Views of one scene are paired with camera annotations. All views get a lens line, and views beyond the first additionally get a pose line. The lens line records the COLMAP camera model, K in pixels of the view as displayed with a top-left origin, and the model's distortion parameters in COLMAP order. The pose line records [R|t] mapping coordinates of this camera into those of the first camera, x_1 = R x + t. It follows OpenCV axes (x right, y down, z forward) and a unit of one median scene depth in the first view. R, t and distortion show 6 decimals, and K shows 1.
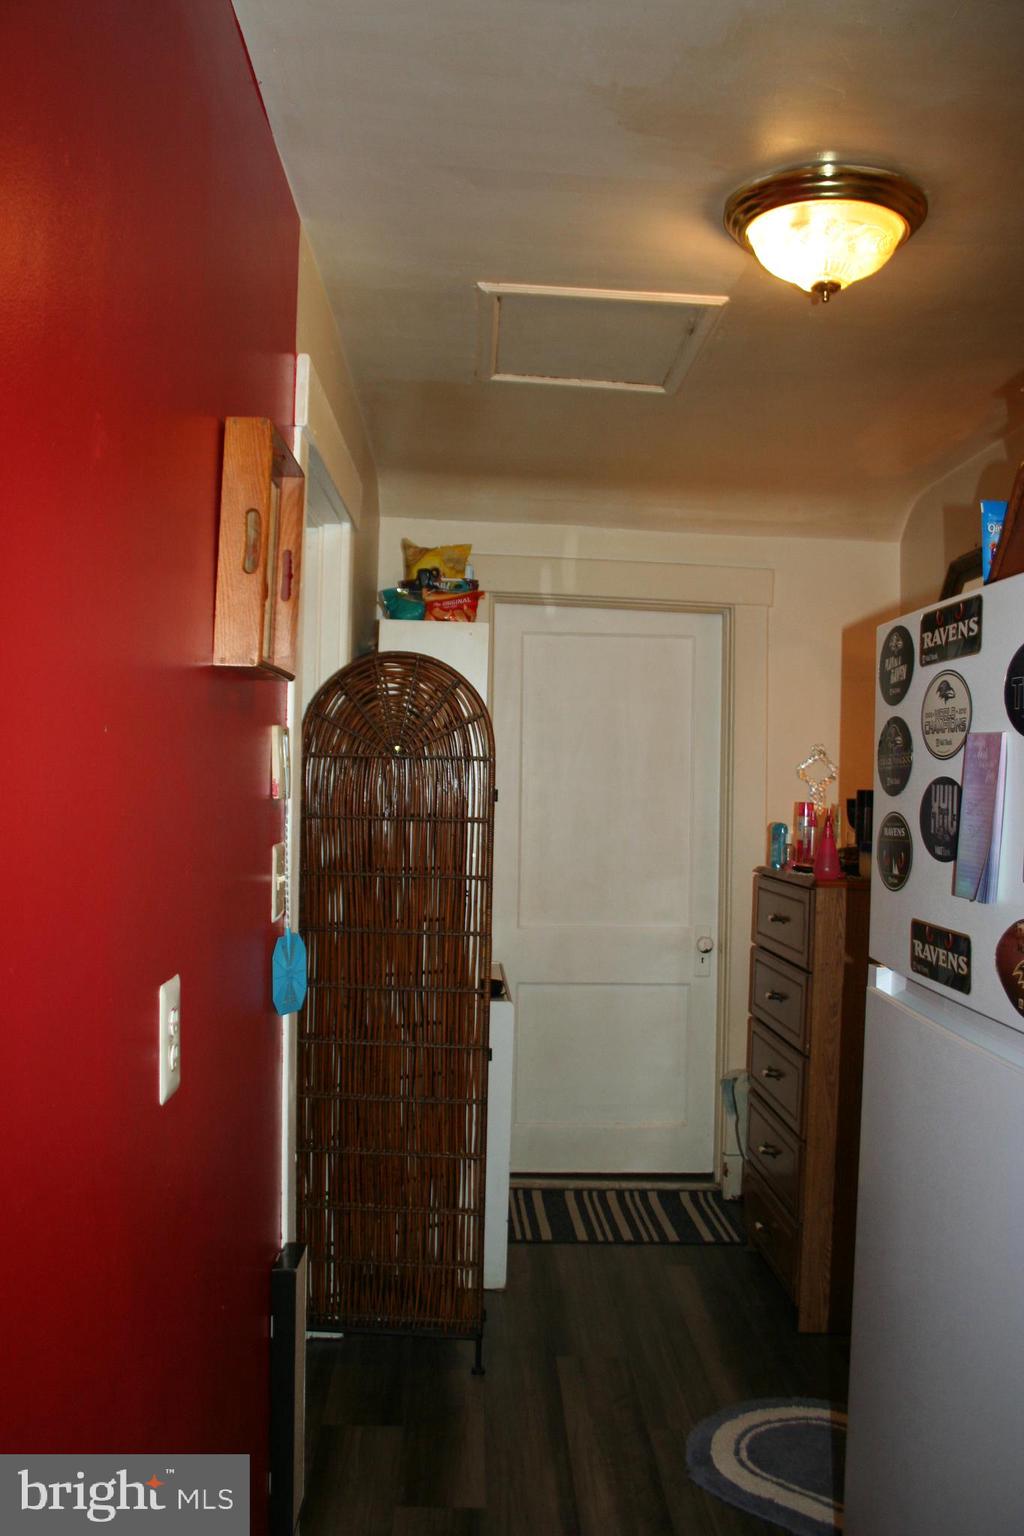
lens RADIAL K [[1276.9, 0, 505.7], [0, 1276.9, 761.8], [0, 0, 1]] dist [-0.139968, 0.135344]
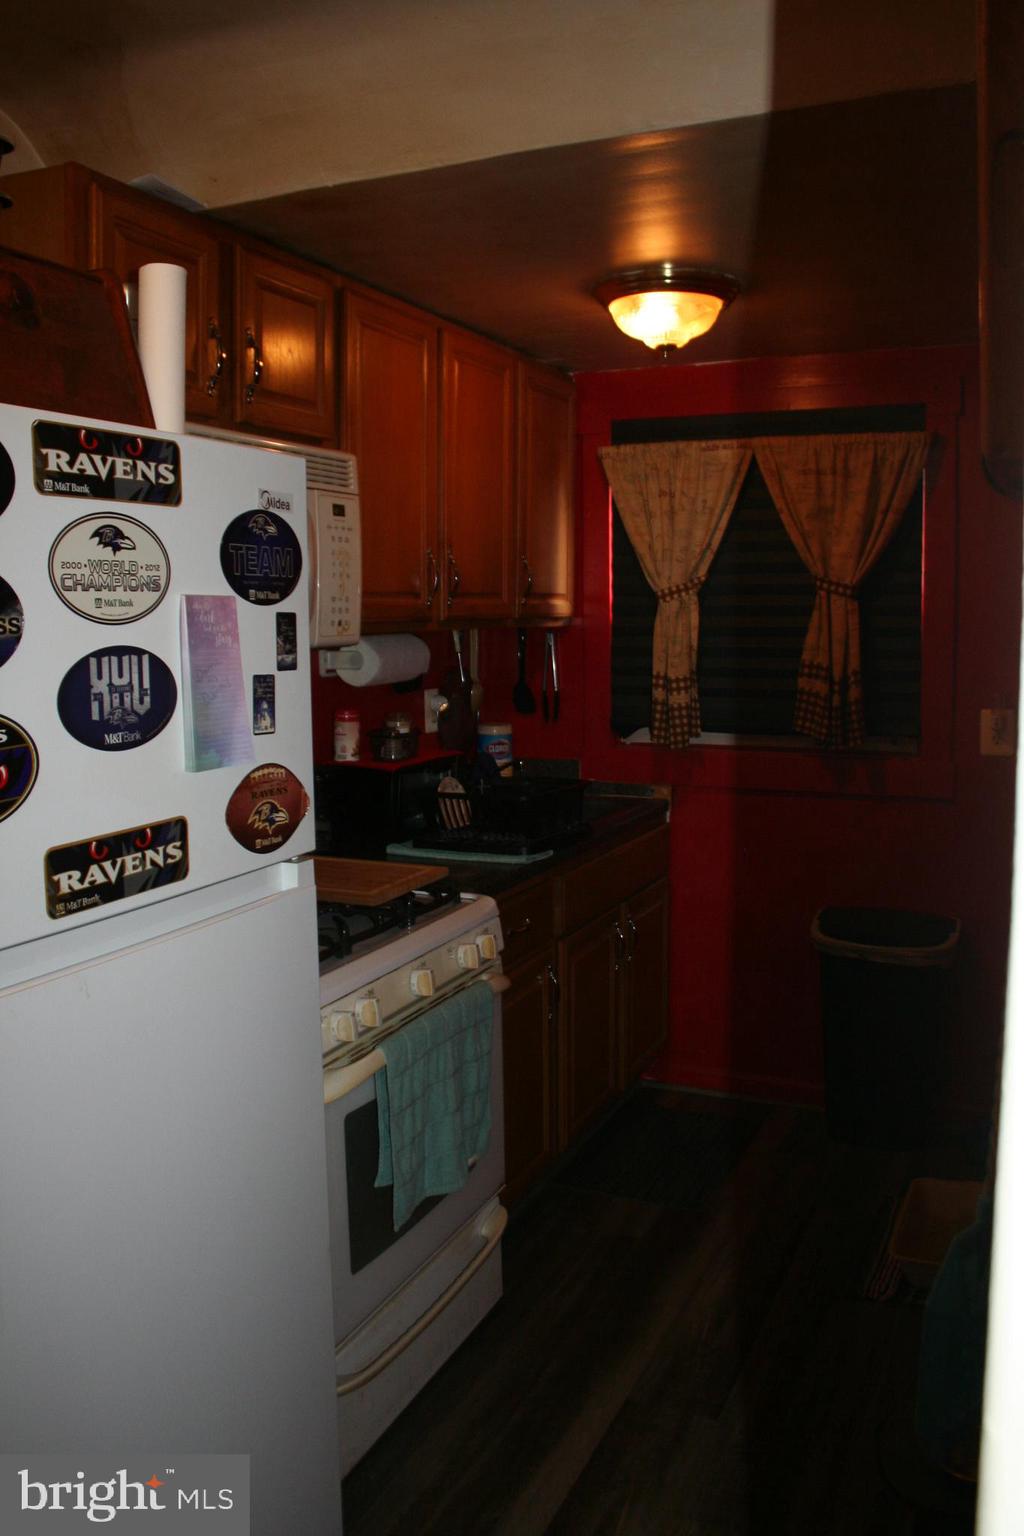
lens RADIAL K [[1276.9, 0, 505.7], [0, 1276.9, 761.8], [0, 0, 1]] dist [-0.139968, 0.135344]
pose [[-0.892191, -0.065677, 0.446858, -0.242068], [-0.011115, 0.992264, 0.123648, -0.017219], [-0.451522, 0.105351, -0.886019, 1.621689]]
